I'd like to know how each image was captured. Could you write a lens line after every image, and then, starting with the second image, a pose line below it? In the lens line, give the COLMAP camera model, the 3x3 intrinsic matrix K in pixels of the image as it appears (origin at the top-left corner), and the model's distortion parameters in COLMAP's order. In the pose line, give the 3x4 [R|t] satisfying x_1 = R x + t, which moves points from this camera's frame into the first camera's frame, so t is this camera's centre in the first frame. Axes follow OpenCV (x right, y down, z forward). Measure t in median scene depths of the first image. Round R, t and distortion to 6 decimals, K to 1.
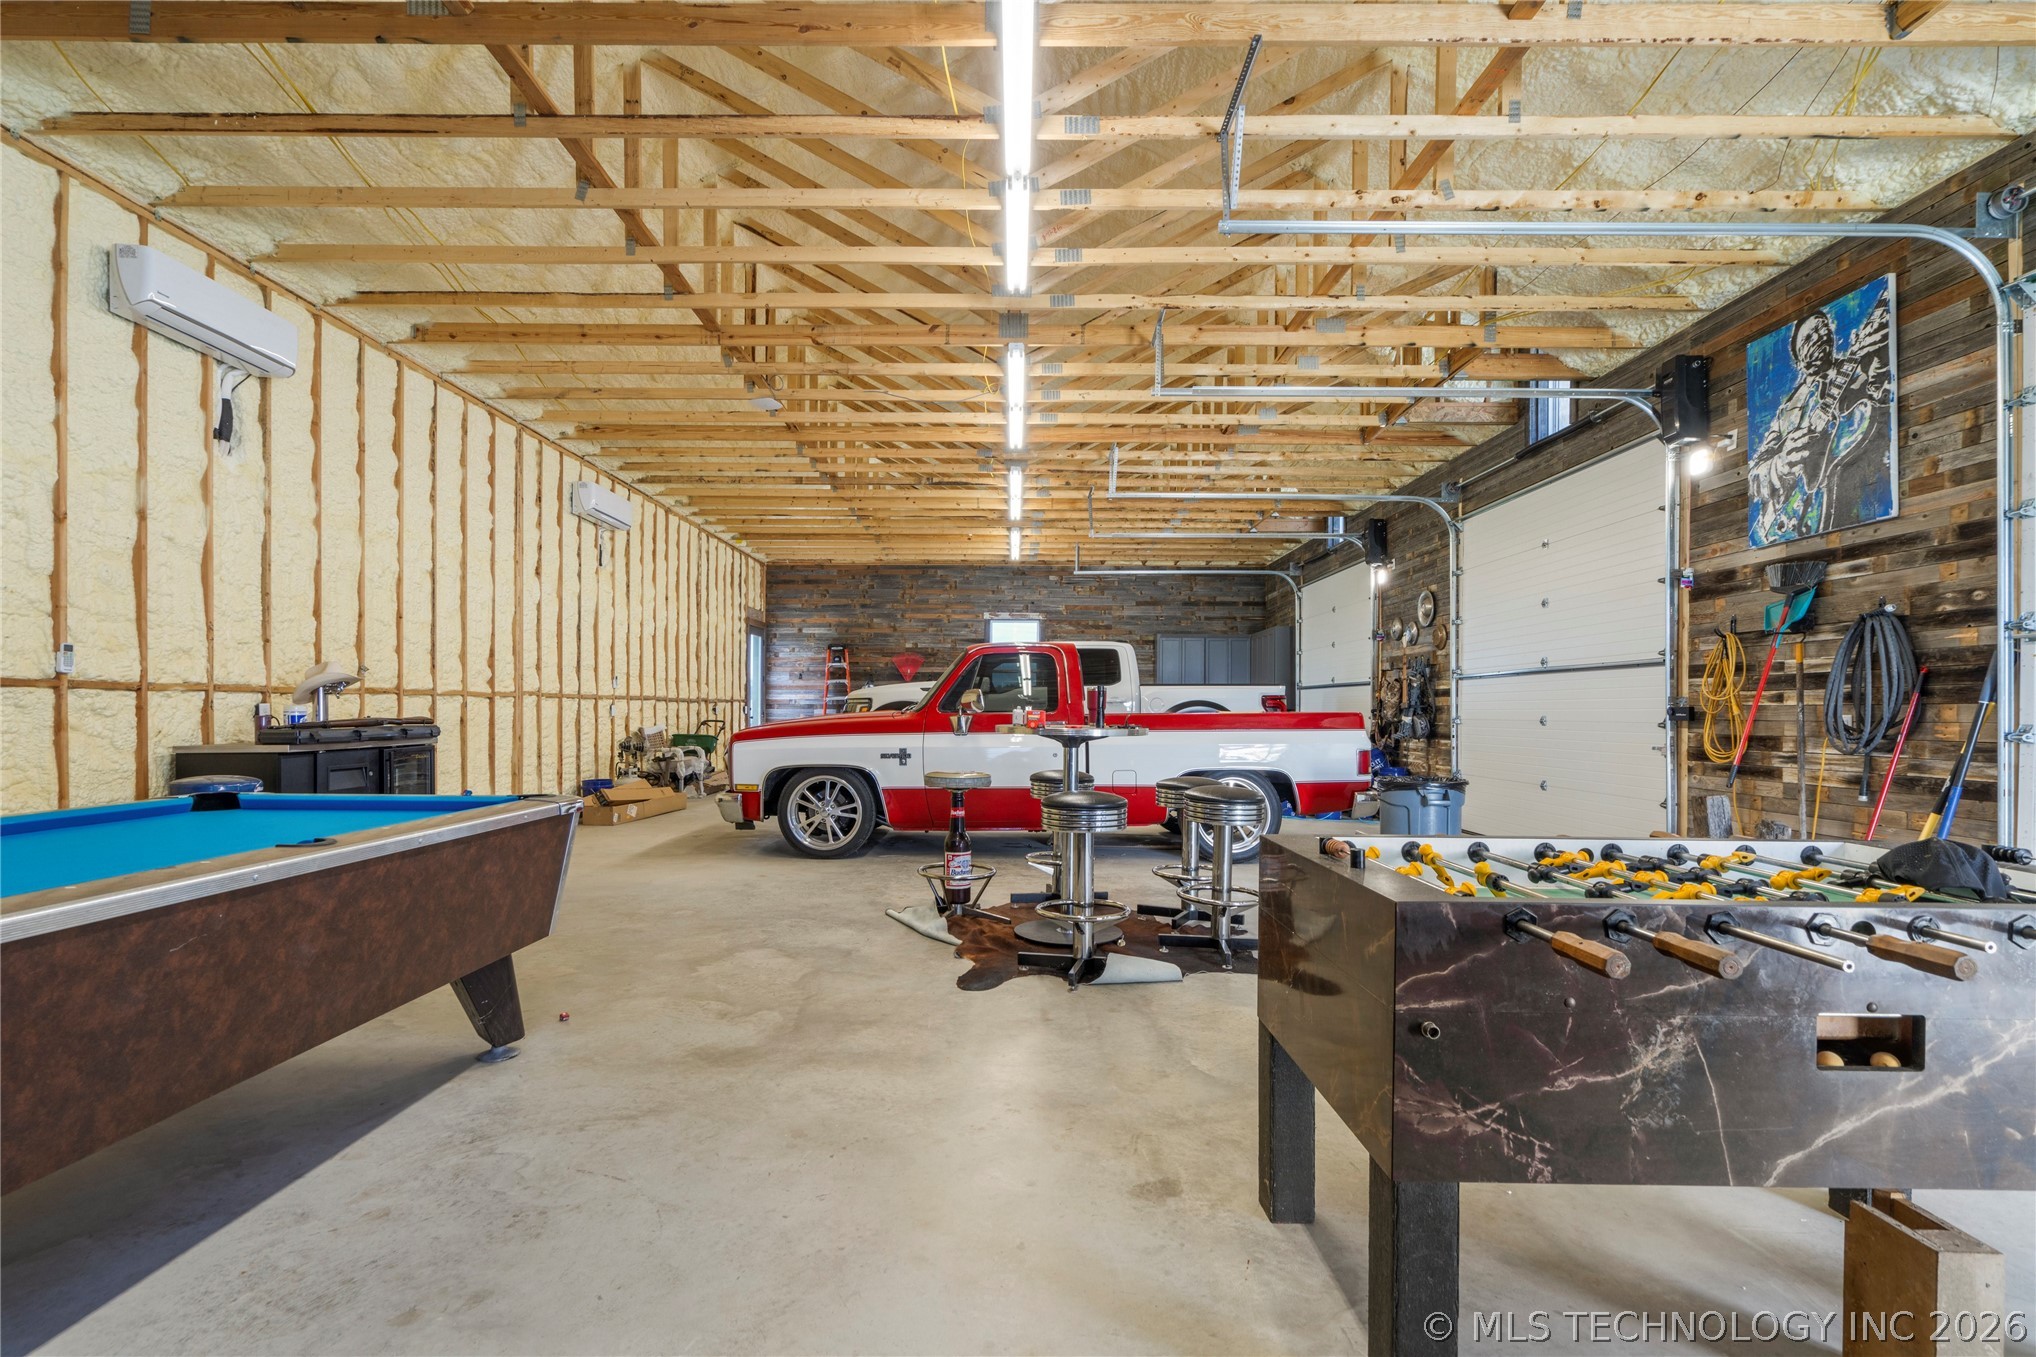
lens RADIAL K [[977.3, 0, 1017.8], [0, 977.3, 699.1], [0, 0, 1]] dist [0.004047, 0.000114]
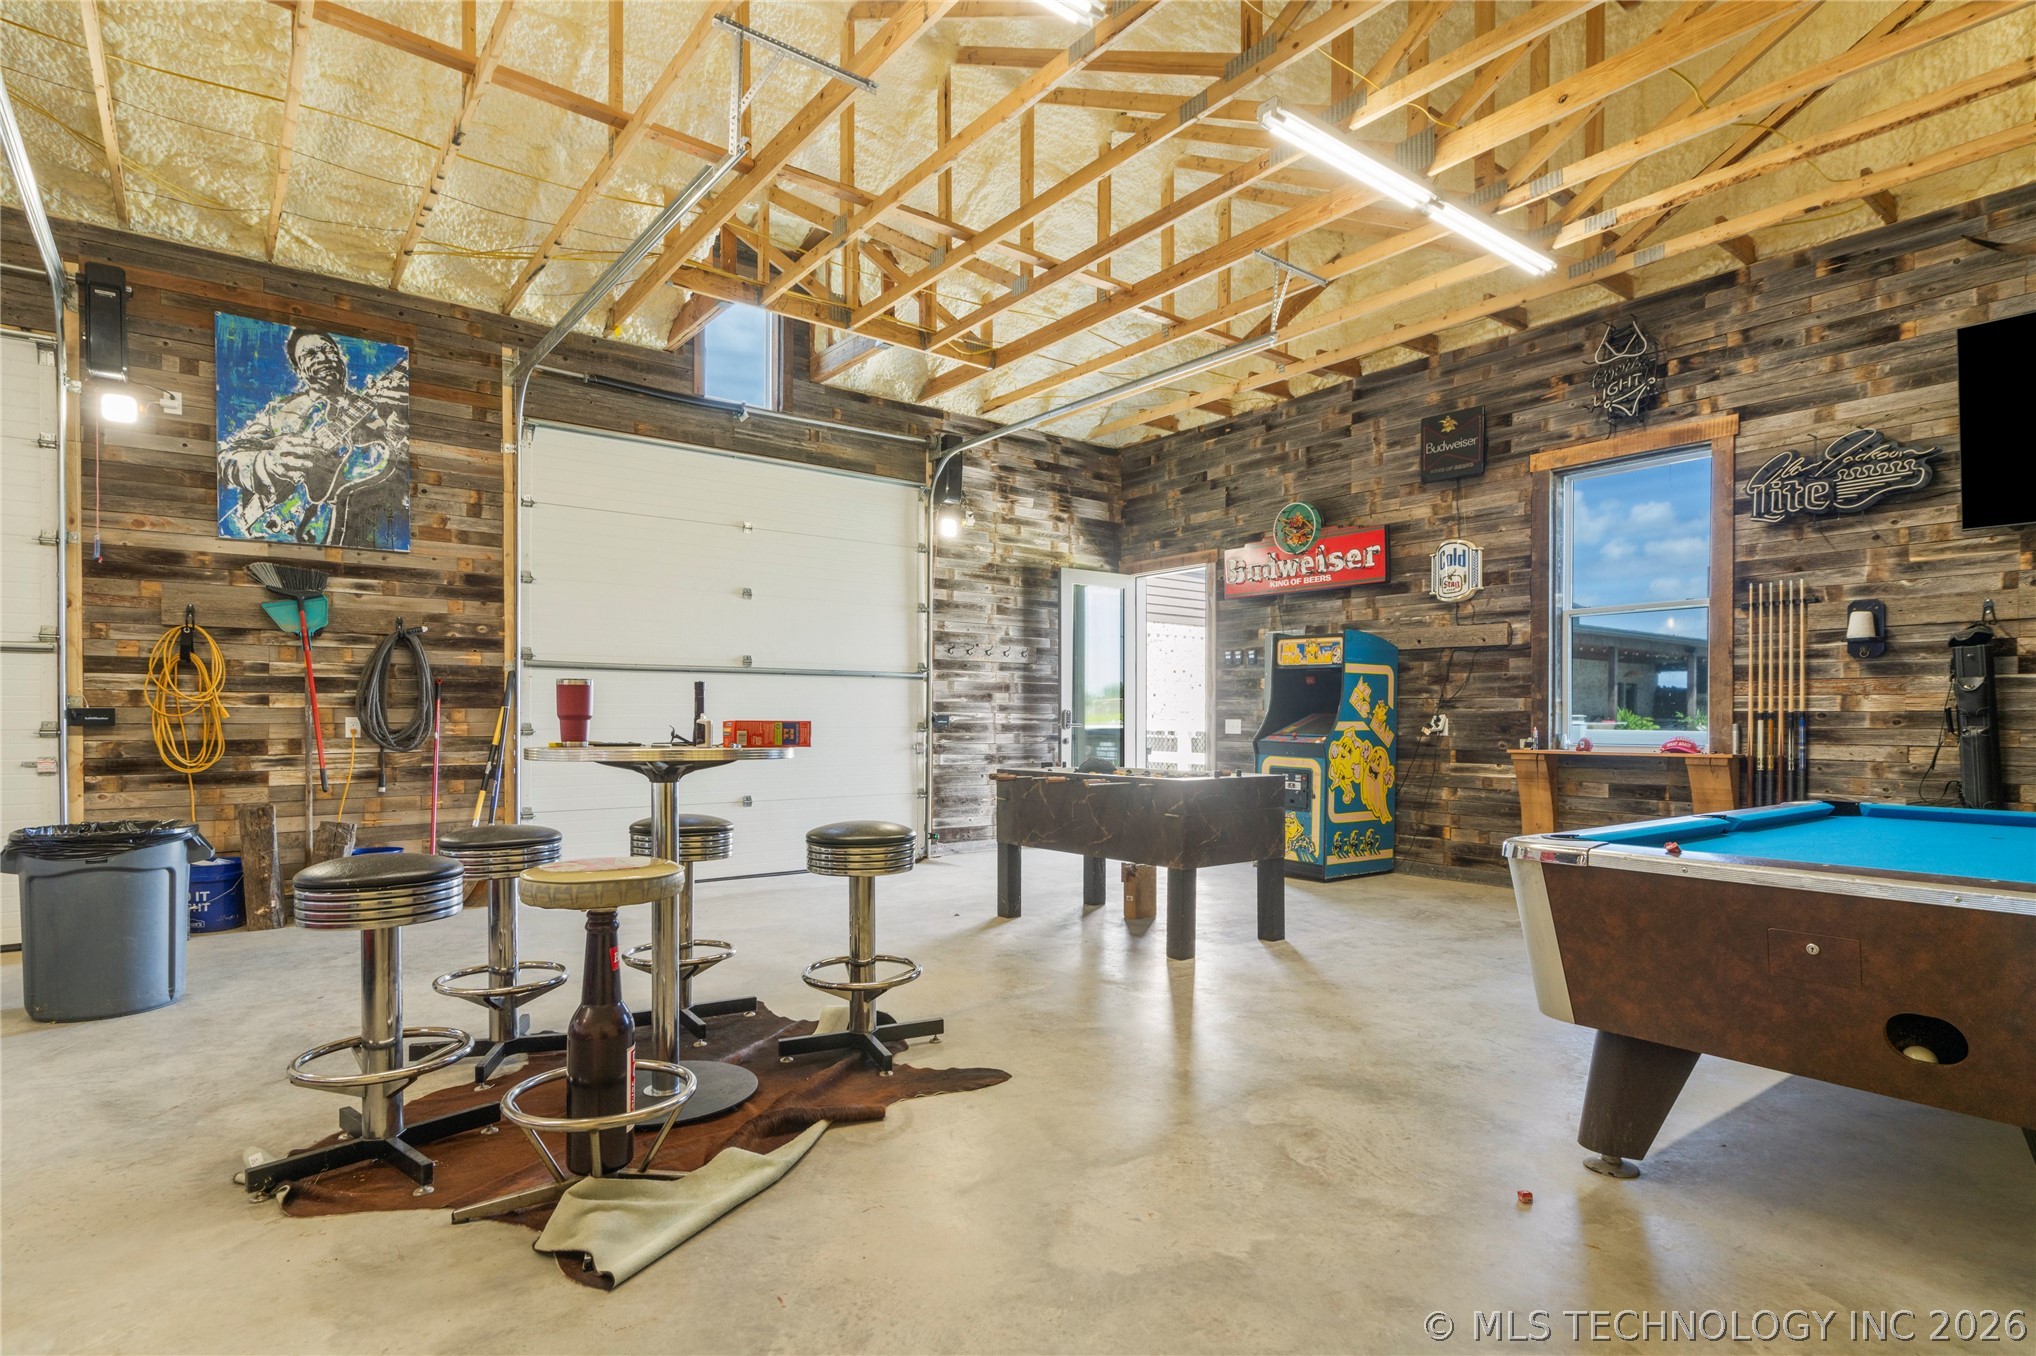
lens RADIAL K [[1001.5, 0, 1022.8], [0, 1001.5, 714.7], [0, 0, 1]] dist [0.005989, 0.000479]
pose [[-0.614196, -0.005157, 0.789136, -0.496432], [-0.013486, 0.999901, -0.003962, 0.007250], [-0.789038, -0.013076, -0.614205, 1.063516]]
